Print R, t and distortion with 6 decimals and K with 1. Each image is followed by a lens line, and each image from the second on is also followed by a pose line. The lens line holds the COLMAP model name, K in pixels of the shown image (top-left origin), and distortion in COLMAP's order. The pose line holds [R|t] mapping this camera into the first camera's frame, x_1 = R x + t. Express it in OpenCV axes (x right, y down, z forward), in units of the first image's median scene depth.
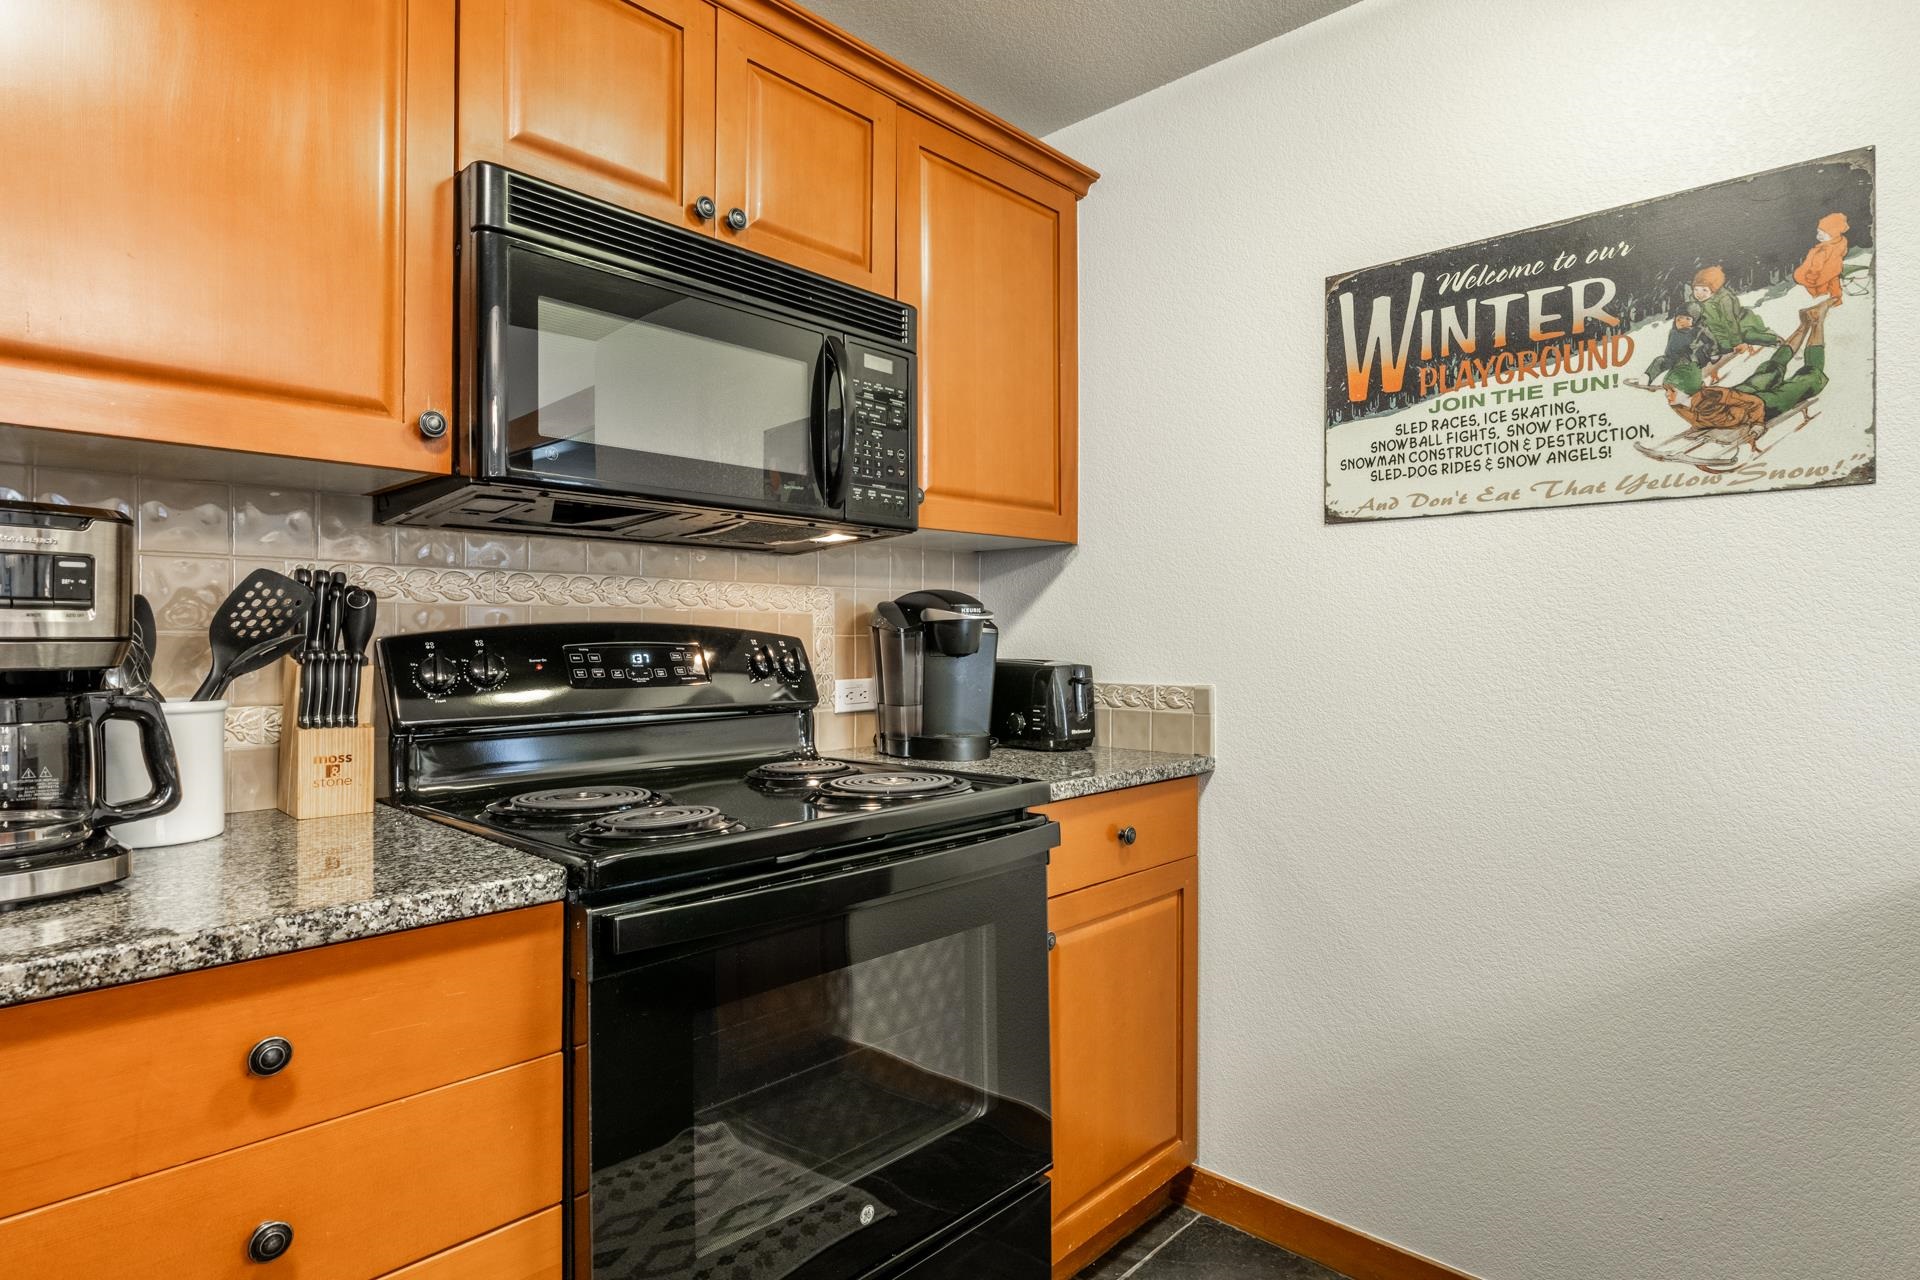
lens RADIAL K [[1023.0, 0, 961.1], [0, 1023.0, 629.6], [0, 0, 1]] dist [-0.003433, -0.001005]
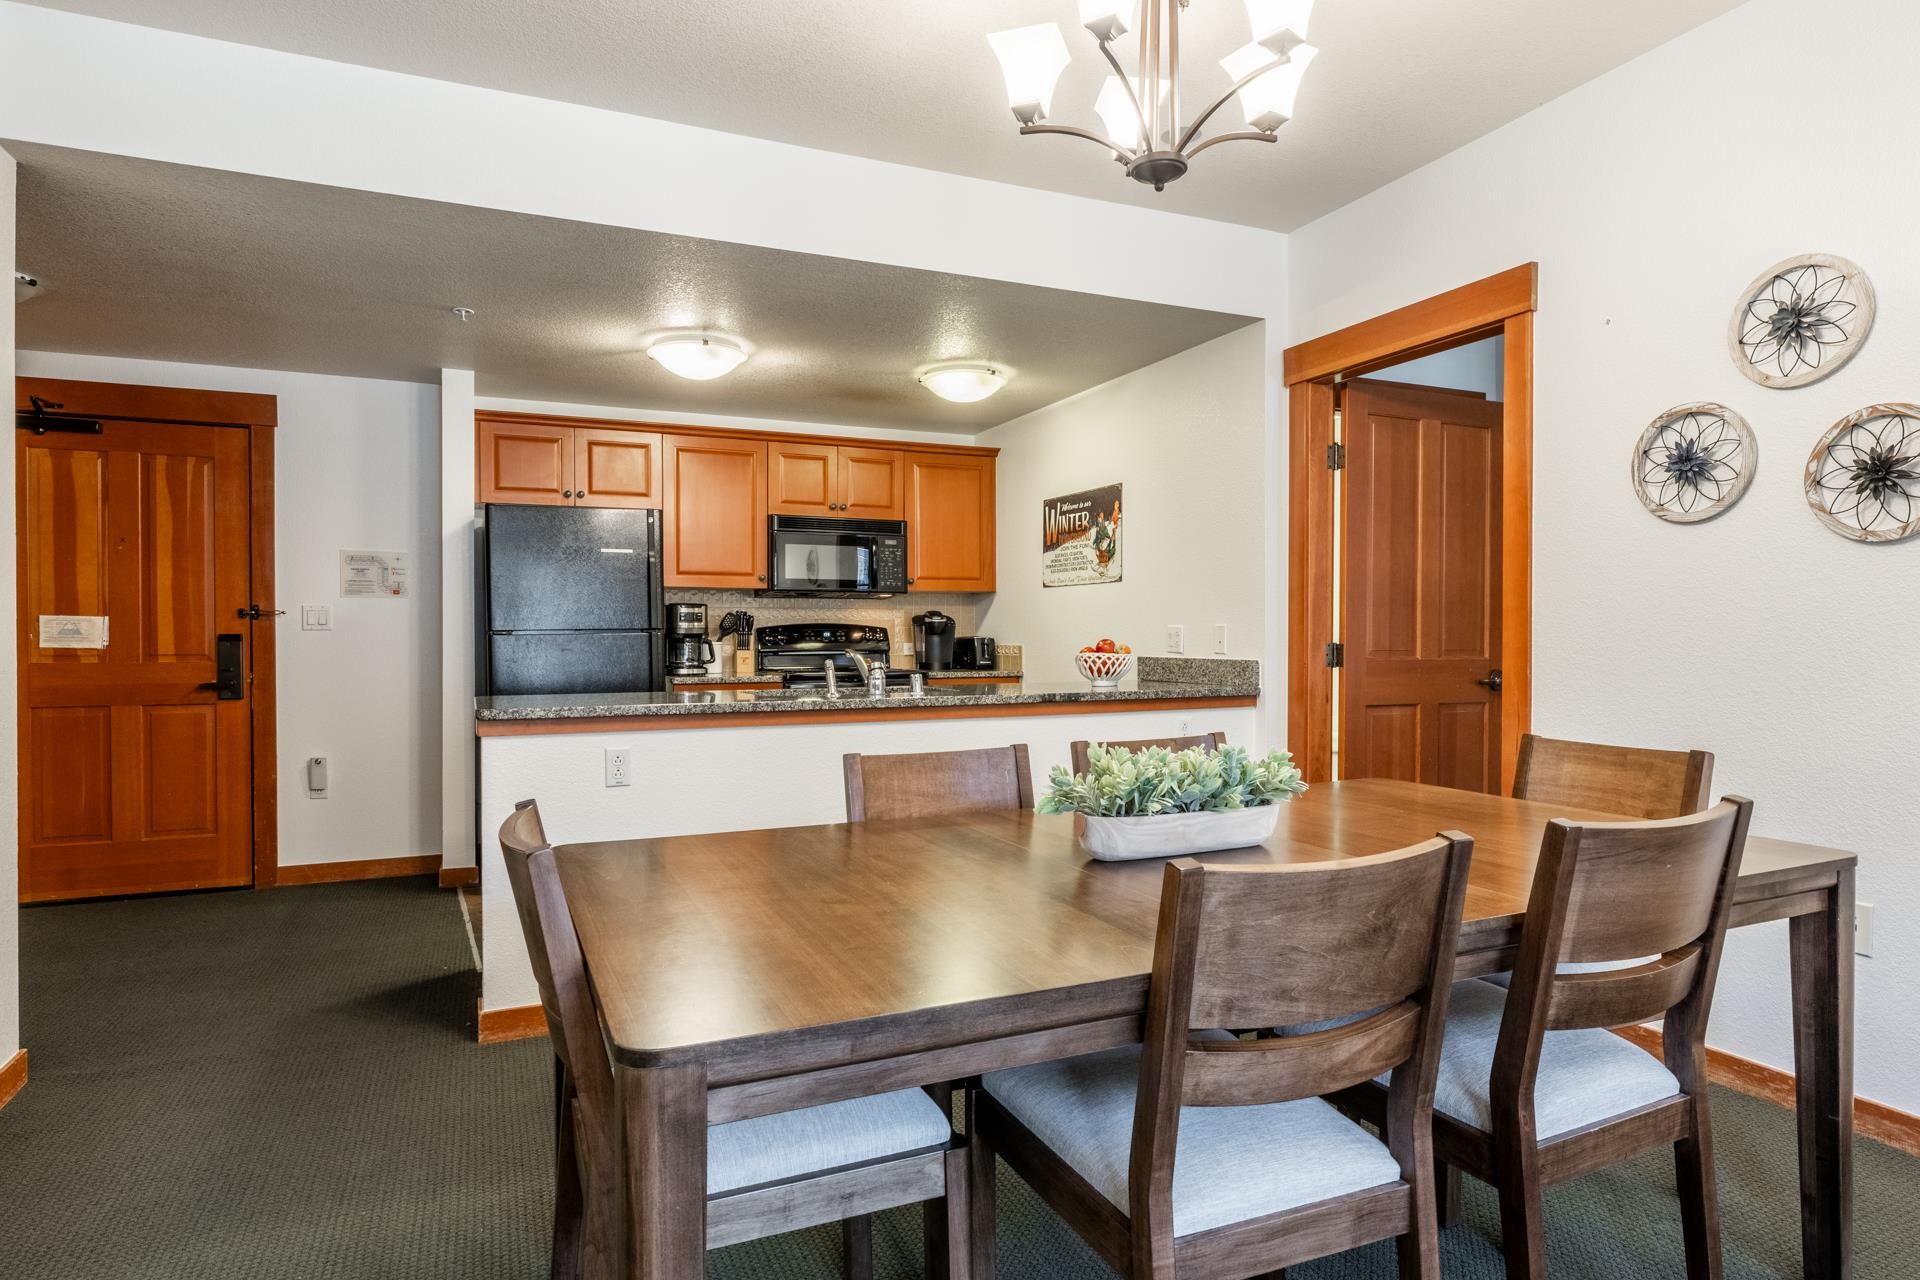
lens RADIAL K [[1073.2, 0, 956.6], [0, 1073.2, 645.1], [0, 0, 1]] dist [-0.000349, -0.000507]
pose [[0.920988, 0.002172, -0.389586, 1.444350], [0.005473, 0.999814, 0.018514, 0.001324], [0.389553, -0.019183, 0.920804, -2.057891]]
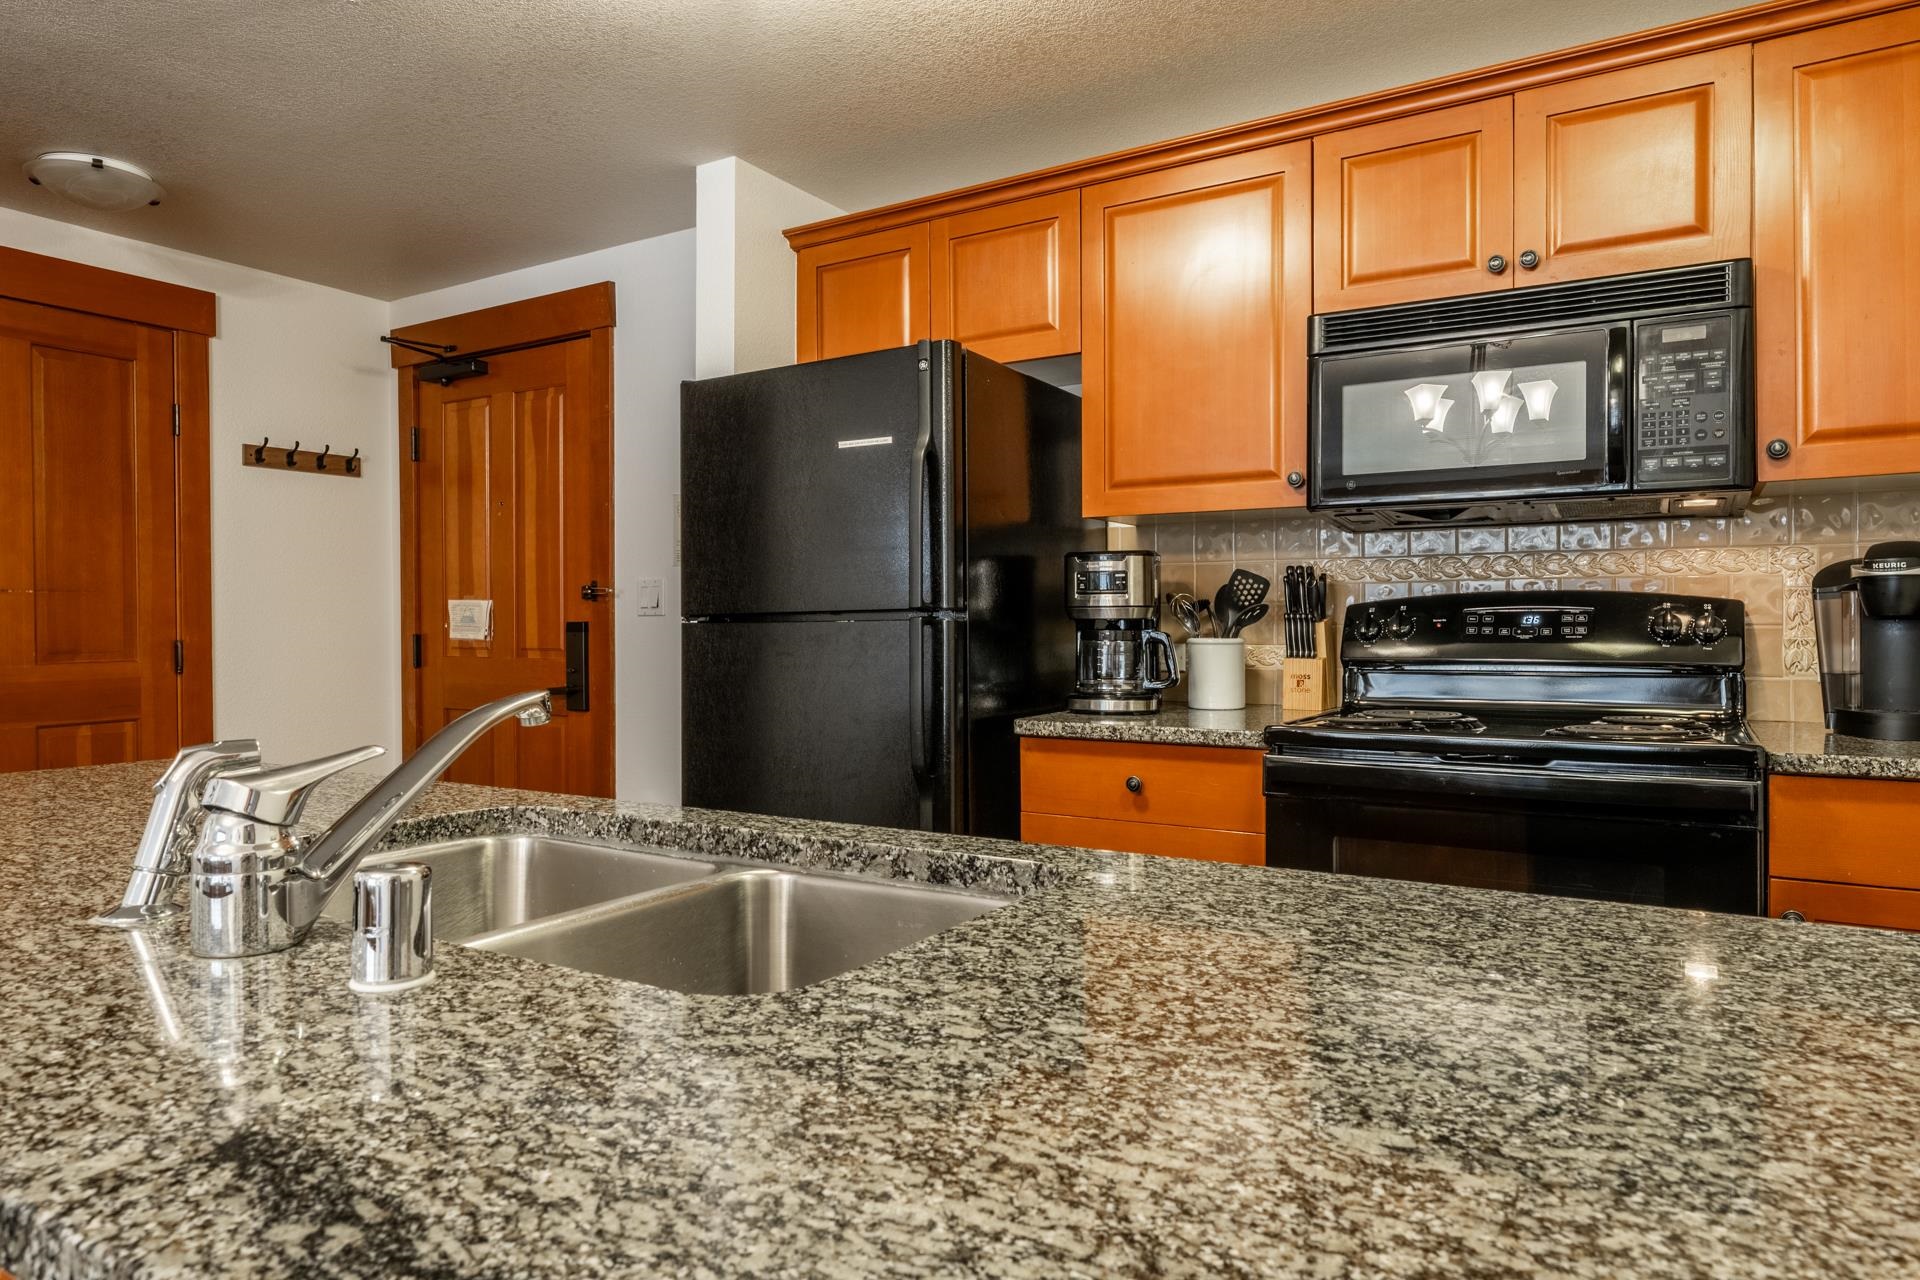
lens RADIAL K [[1172.9, 0, 965.1], [0, 1172.9, 637.9], [0, 0, 1]] dist [-0.005218, -0.001002]
pose [[0.199182, 0.013149, -0.979874, 0.950795], [0.013351, 0.999781, 0.016130, 0.018497], [0.979872, -0.016295, 0.198962, 0.050475]]
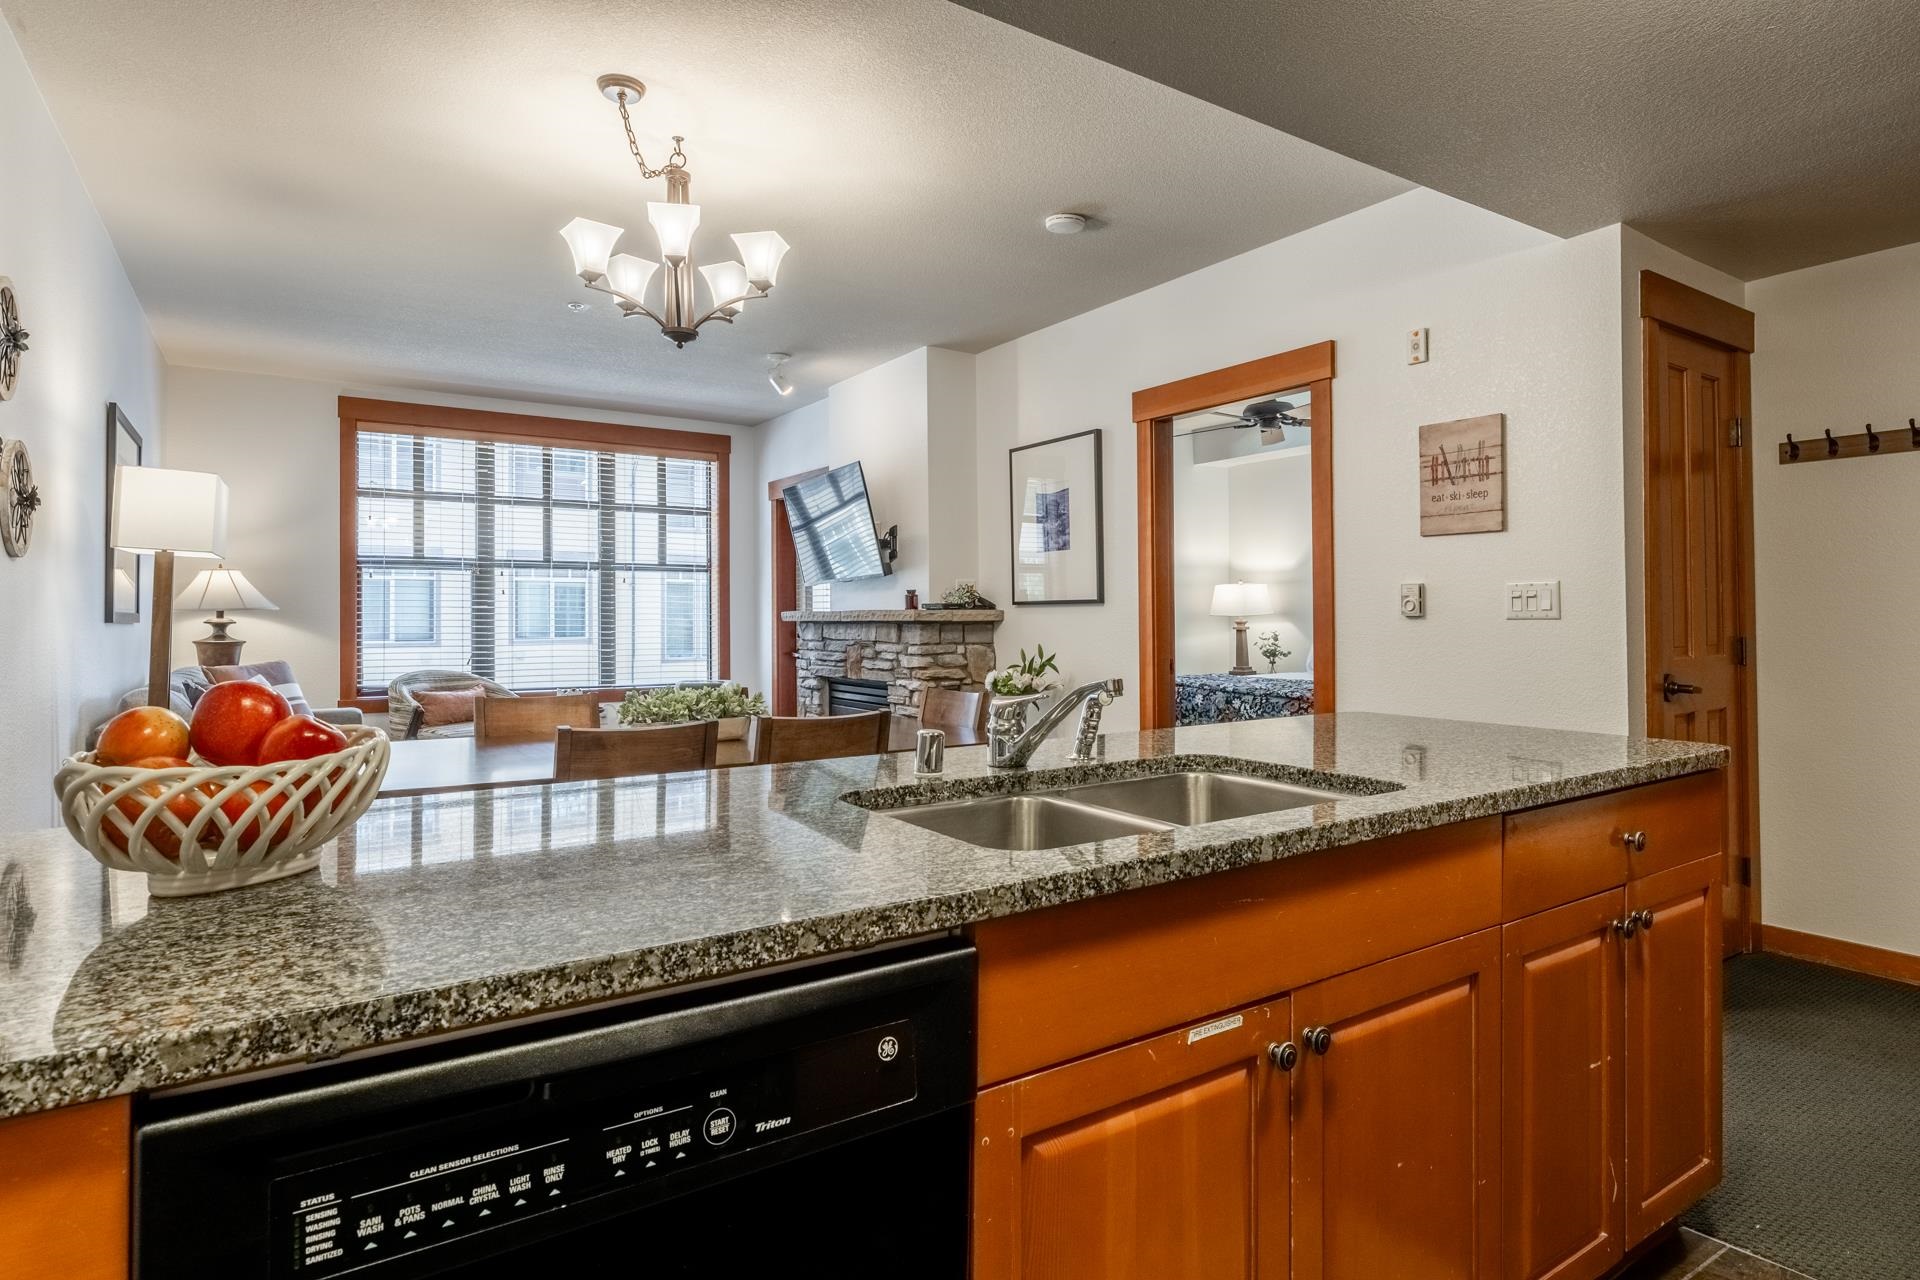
lens RADIAL K [[1029.5, 0, 955.6], [0, 1029.5, 601.0], [0, 0, 1]] dist [-0.003531, -0.000503]
pose [[-0.971779, 0.007486, 0.235775, 0.267712], [0.002419, 0.999760, -0.021771, 0.003568], [-0.235881, -0.020587, -0.971564, 0.834231]]
